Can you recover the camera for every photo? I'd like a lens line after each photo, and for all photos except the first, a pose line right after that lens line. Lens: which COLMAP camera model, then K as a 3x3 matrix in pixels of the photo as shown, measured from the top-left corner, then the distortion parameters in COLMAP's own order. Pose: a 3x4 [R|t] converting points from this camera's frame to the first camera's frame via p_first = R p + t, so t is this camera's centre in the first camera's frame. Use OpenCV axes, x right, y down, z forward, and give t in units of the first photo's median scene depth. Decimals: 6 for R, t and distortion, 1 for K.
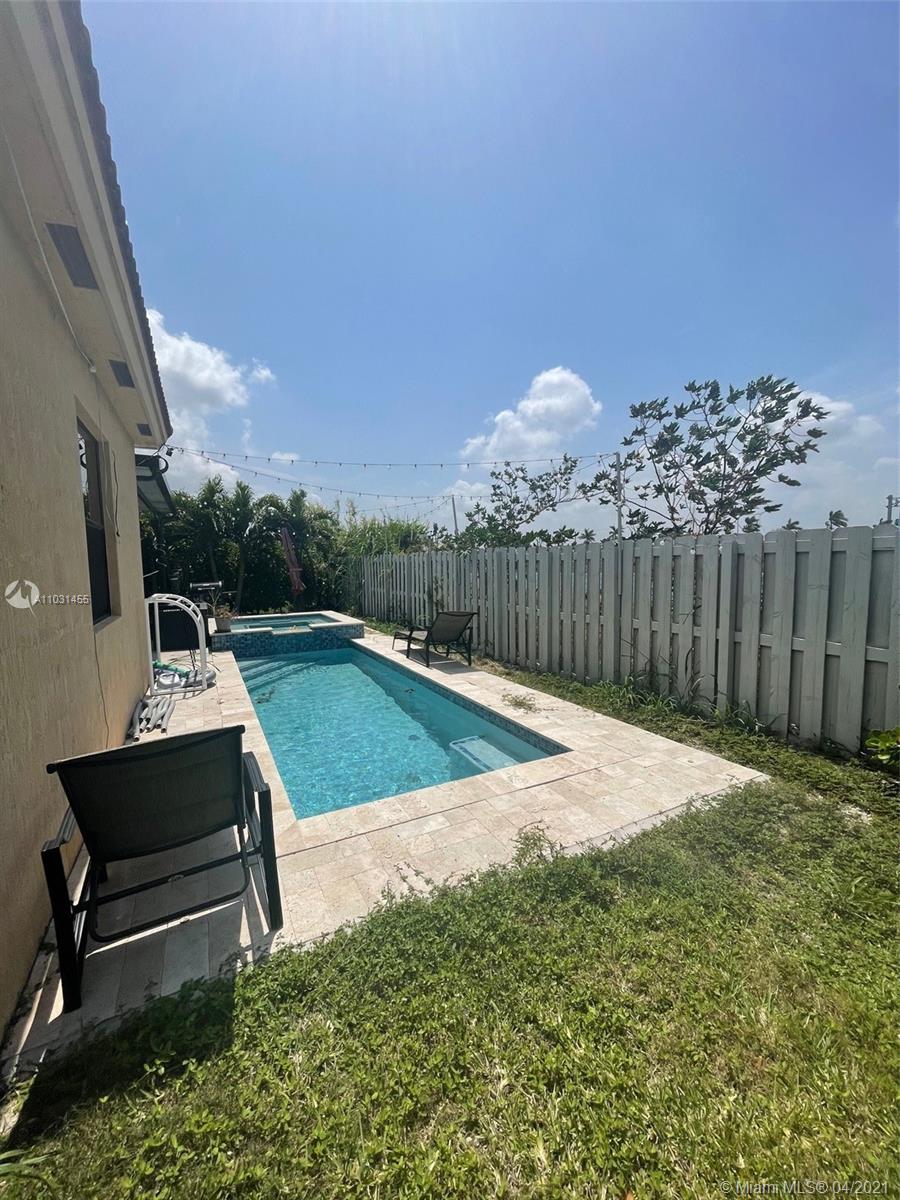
lens RADIAL K [[473.2, 0, 450.0], [0, 473.2, 600.0], [0, 0, 1]] dist [-0.000170, -0.008718]
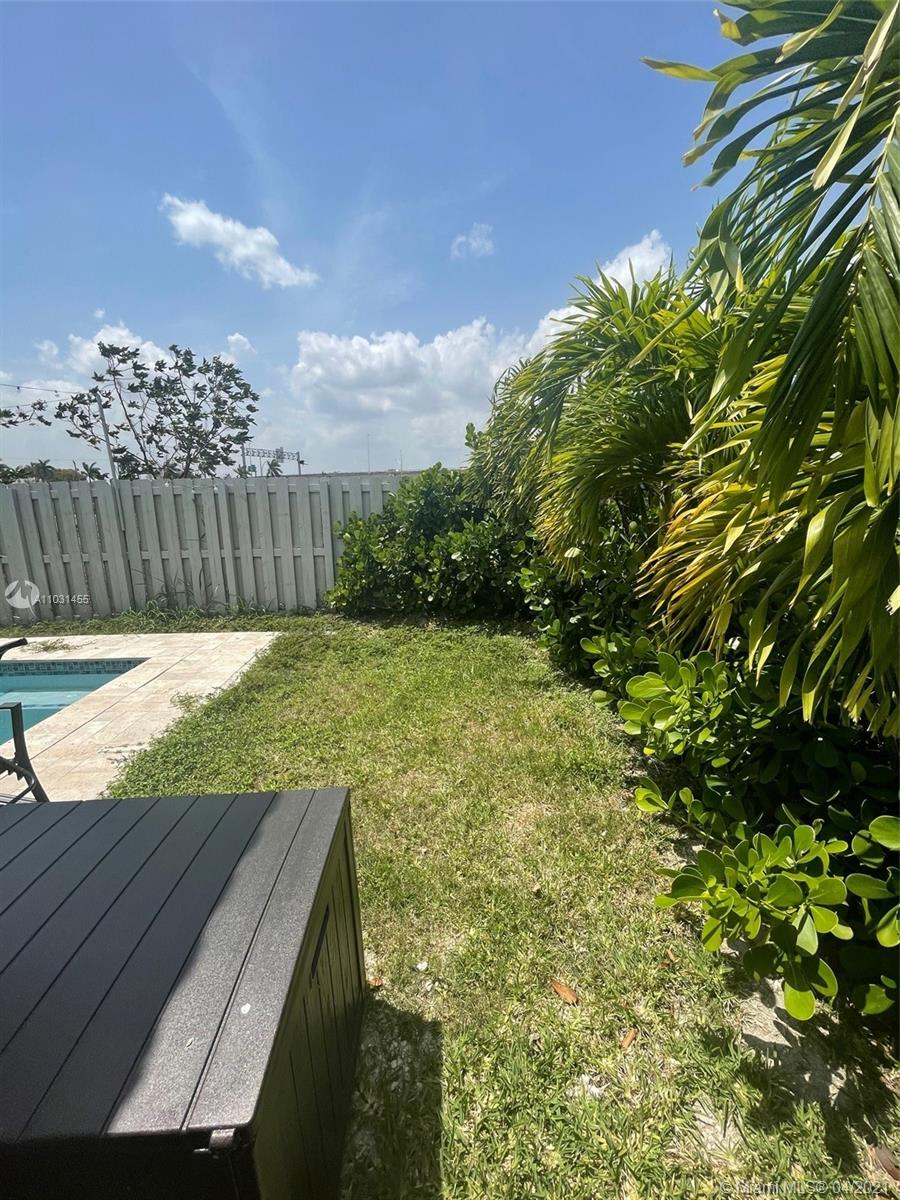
lens RADIAL K [[491.6, 0, 447.1], [0, 491.6, 601.5], [0, 0, 1]] dist [0.030258, -0.010155]
pose [[0.432133, -0.184404, 0.882755, -0.479860], [0.072748, 0.982808, 0.169692, 0.016795], [-0.898871, -0.009111, 0.438119, -0.220039]]
